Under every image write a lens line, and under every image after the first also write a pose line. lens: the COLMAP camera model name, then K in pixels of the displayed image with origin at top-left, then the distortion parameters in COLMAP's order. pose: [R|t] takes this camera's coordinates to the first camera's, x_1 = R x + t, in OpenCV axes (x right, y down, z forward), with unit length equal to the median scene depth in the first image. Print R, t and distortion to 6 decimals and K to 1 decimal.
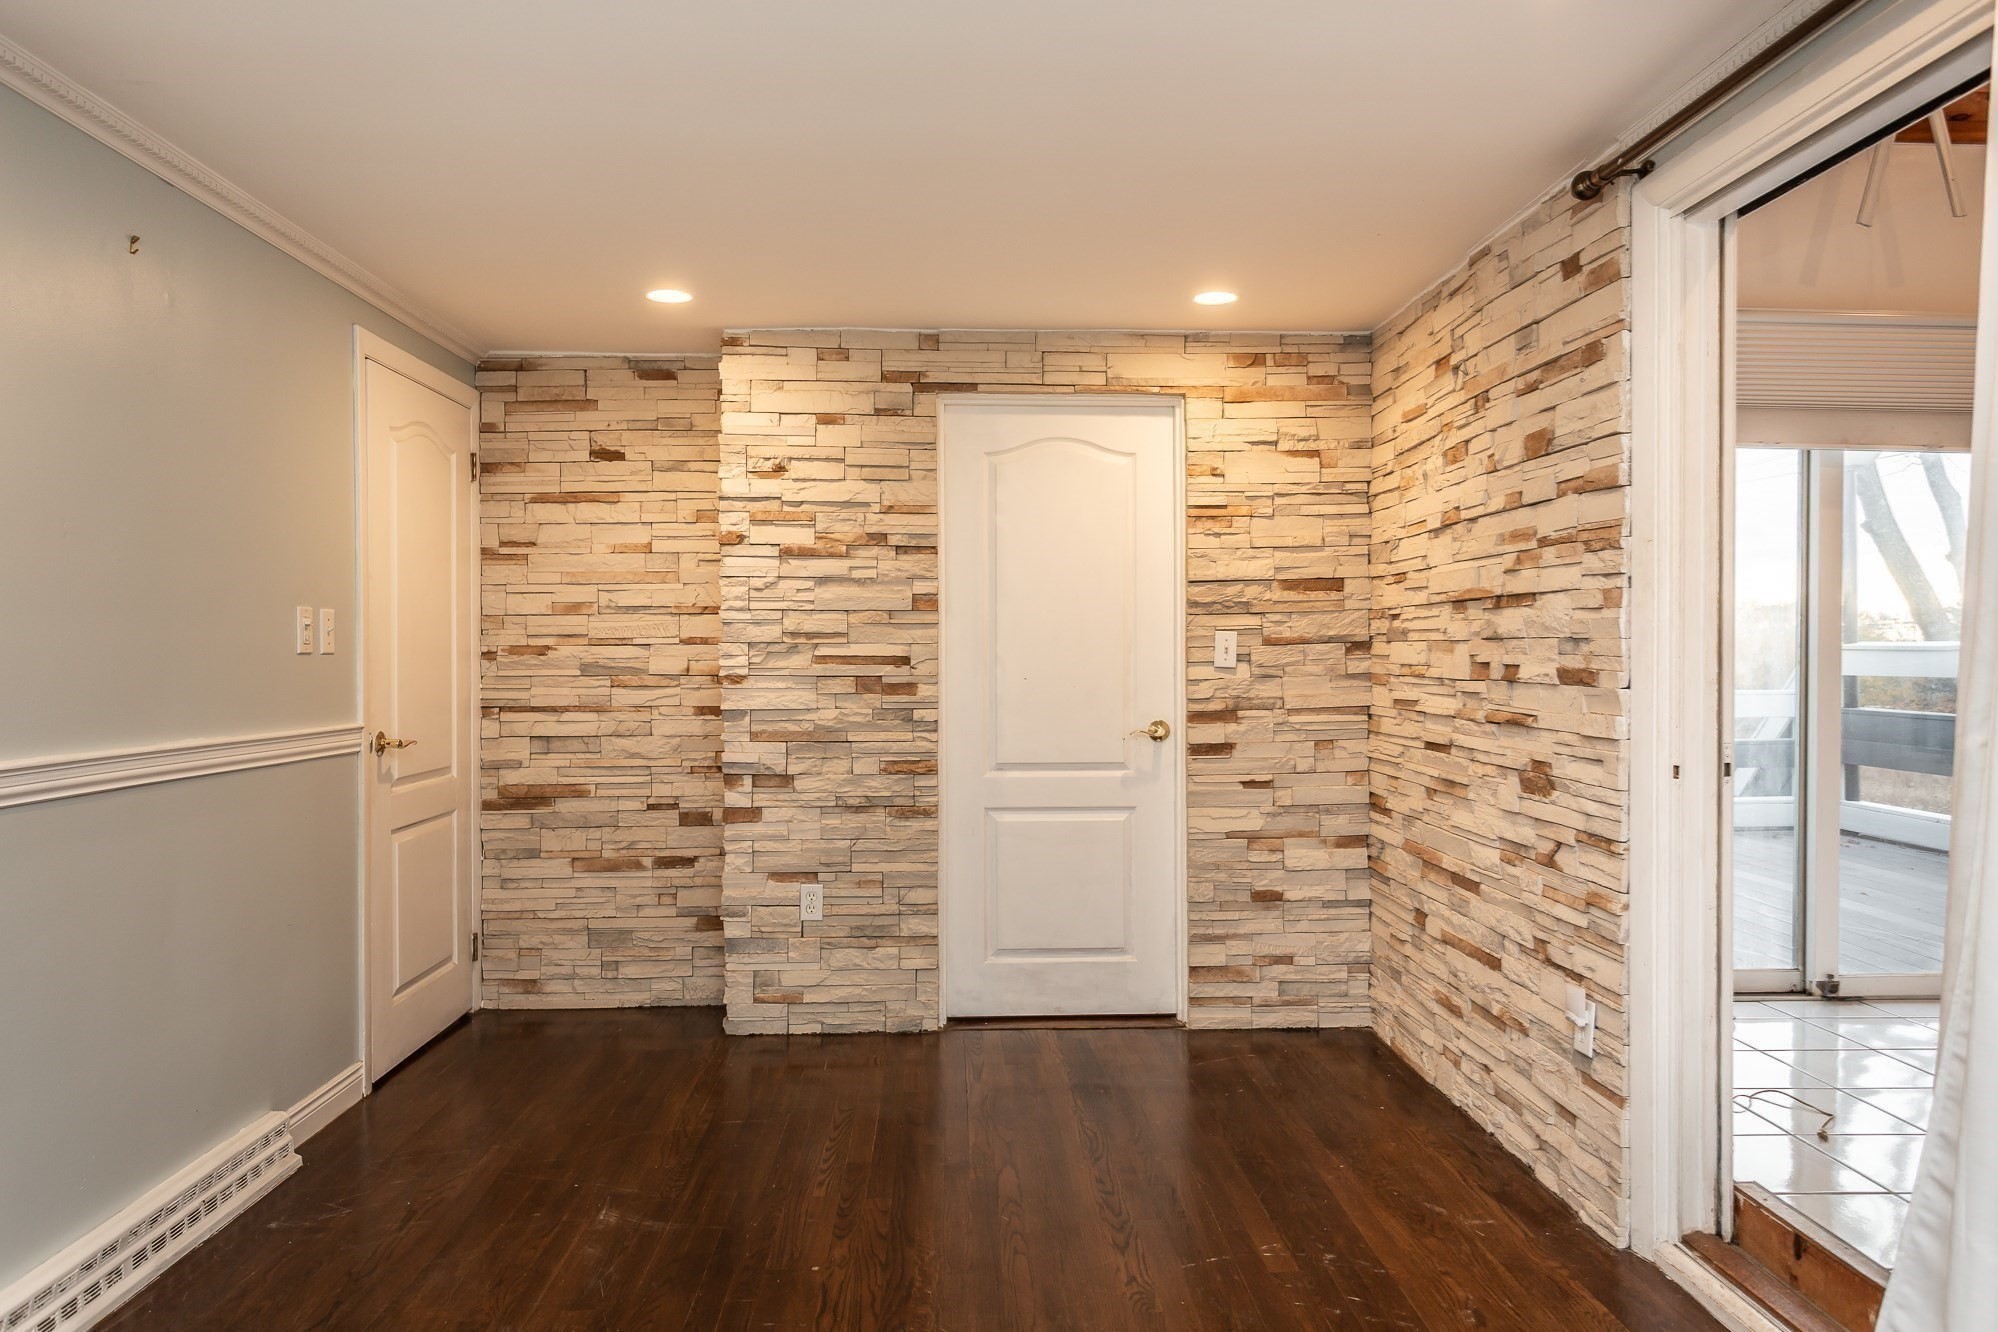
lens RADIAL K [[1317.3, 0, 1003.5], [0, 1317.3, 670.0], [0, 0, 1]] dist [0.010575, 0.004145]
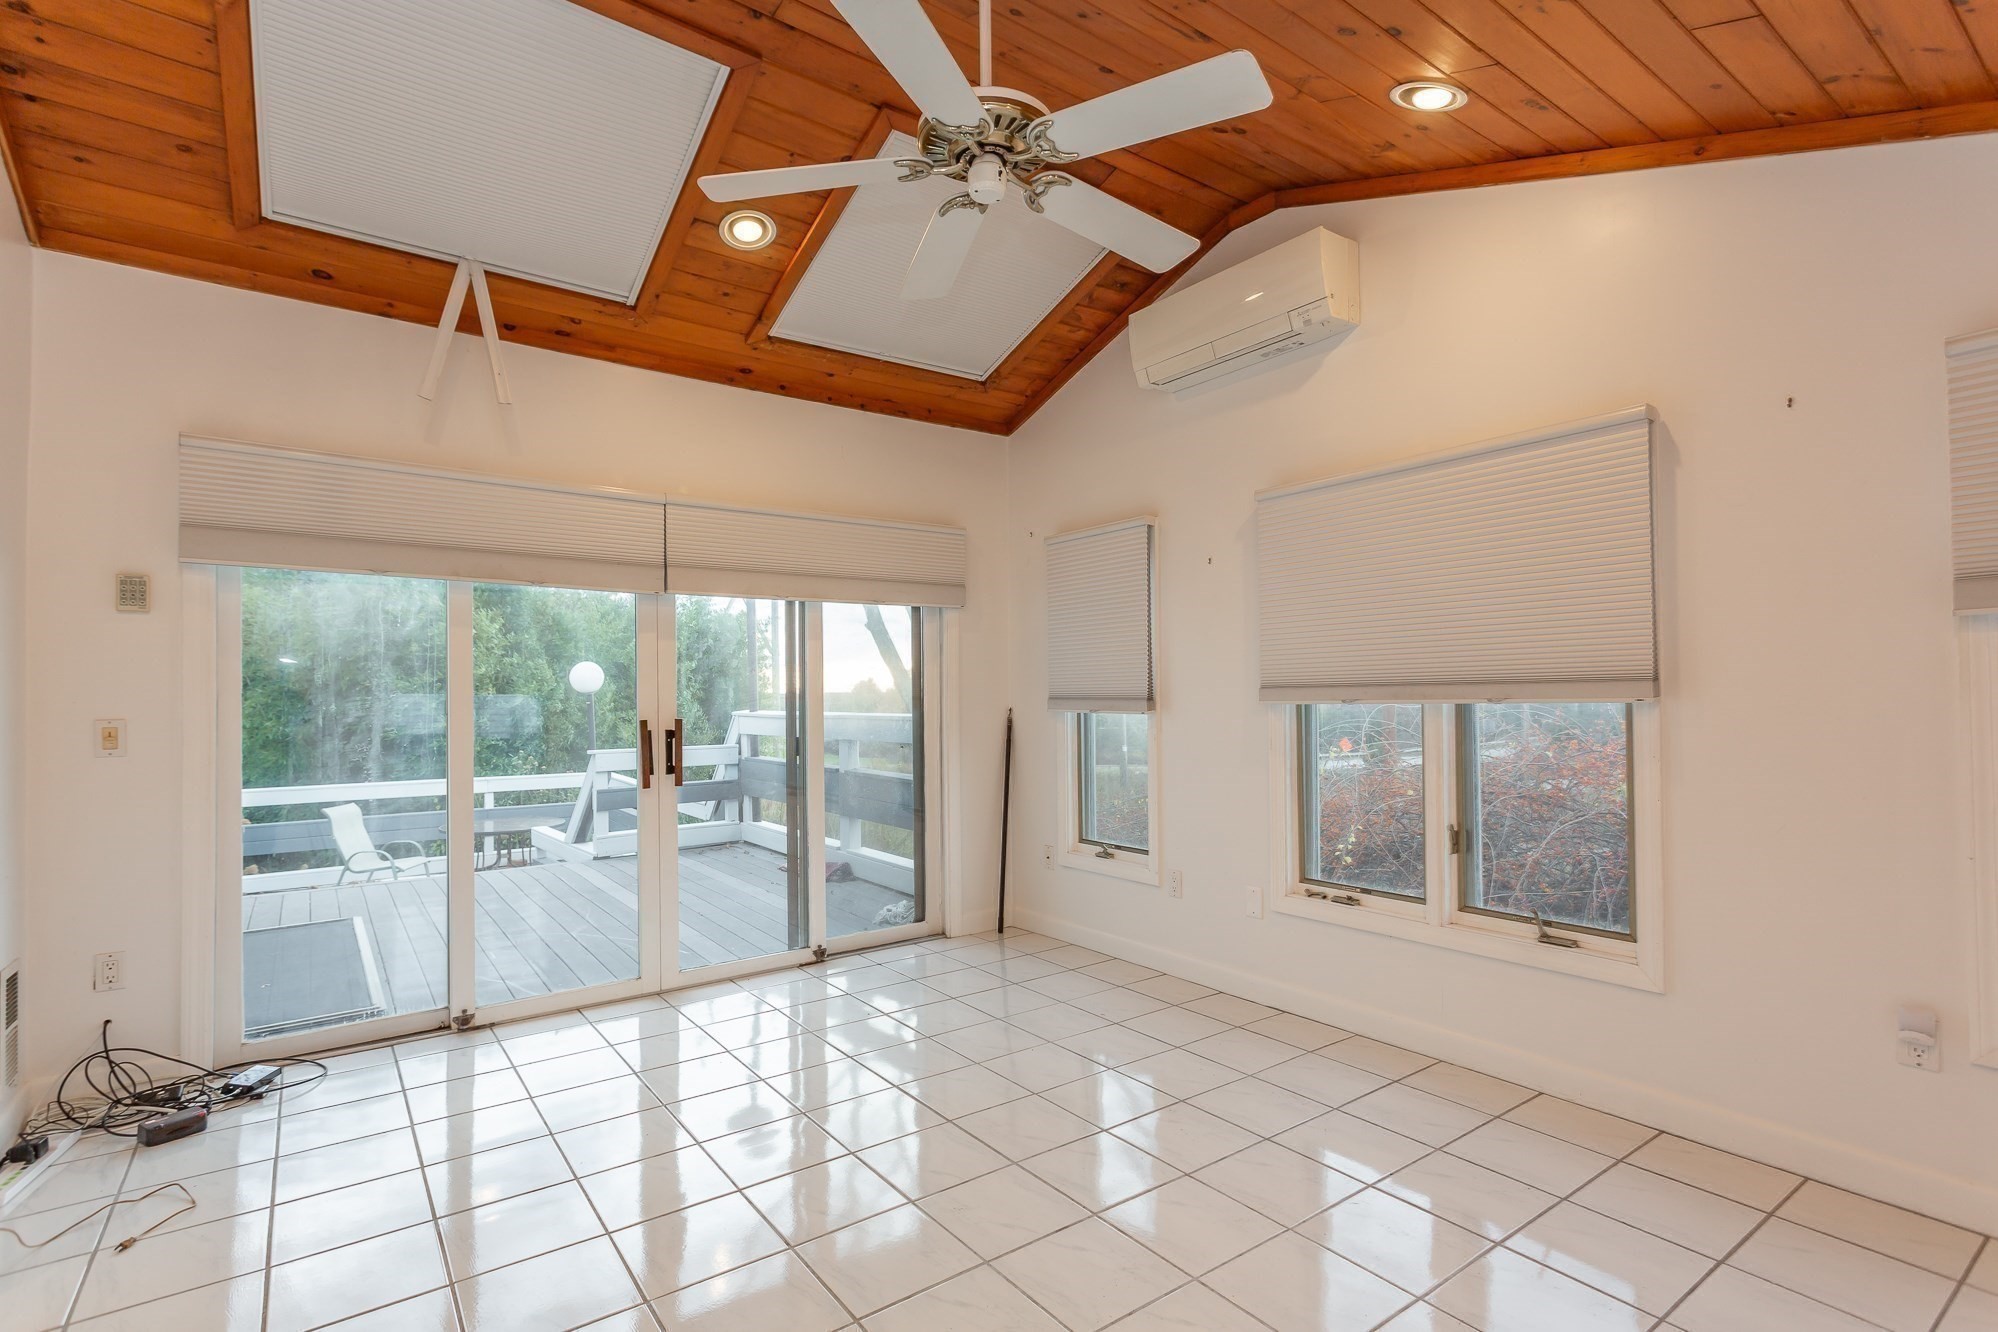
lens RADIAL K [[947.3, 0, 997.1], [0, 947.3, 684.9], [0, 0, 1]] dist [0.001230, 0.001613]
pose [[0.835727, -0.004856, 0.549123, 0.508508], [0.022018, 0.999453, -0.024671, -0.030580], [-0.548703, 0.032709, 0.835377, 0.003321]]
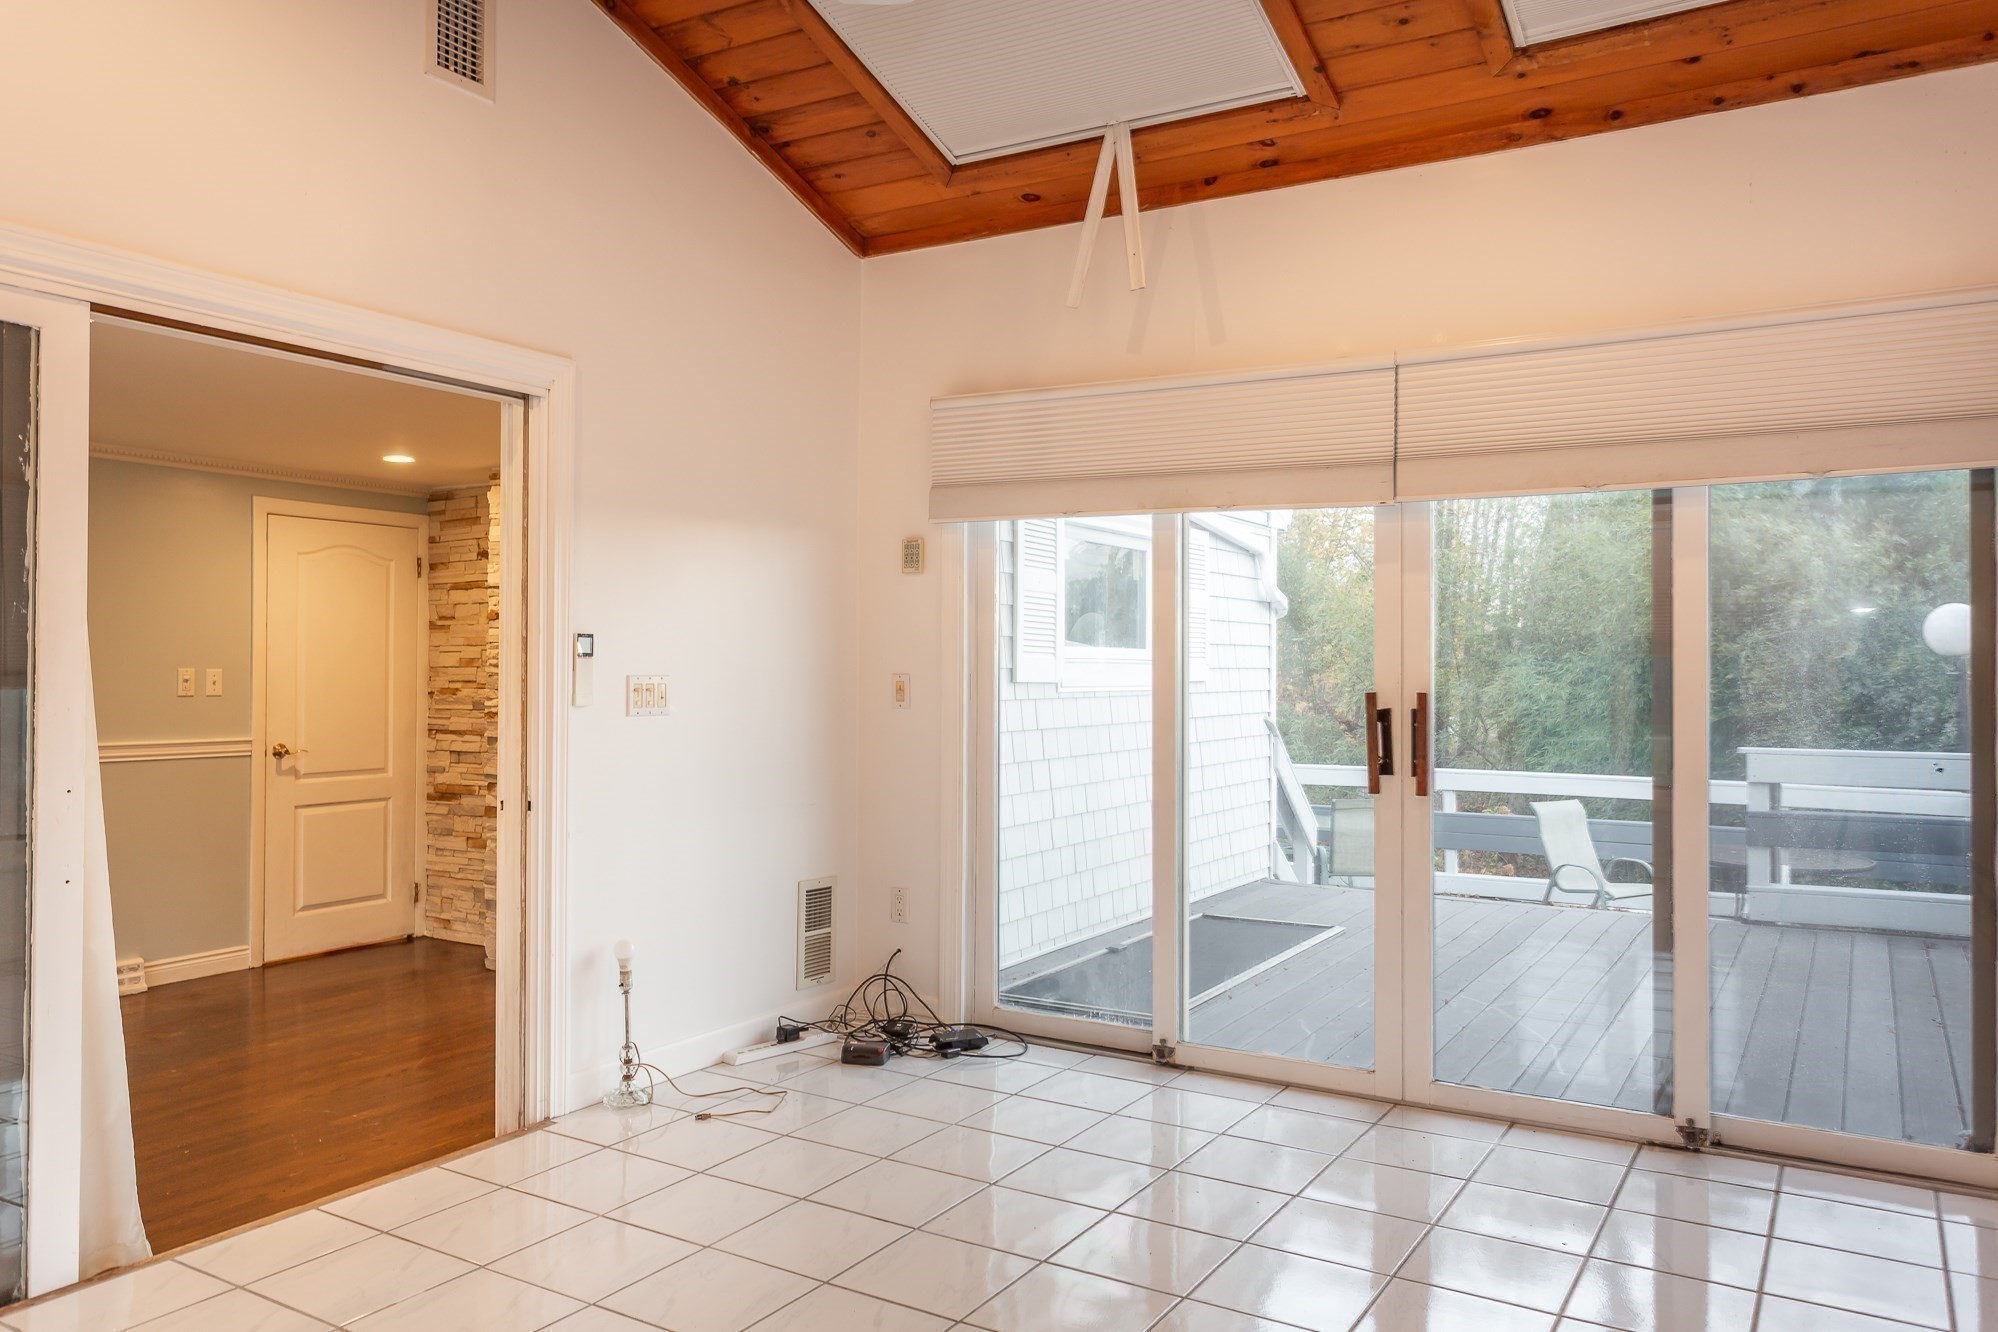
lens RADIAL K [[1418.3, 0, 999.0], [0, 1418.3, 658.4], [0, 0, 1]] dist [0.000898, 0.002654]
pose [[0.827833, -0.000776, -0.560975, 1.017582], [-0.012874, 0.999709, -0.020382, -0.027162], [0.560827, 0.024095, 0.827582, 0.048045]]
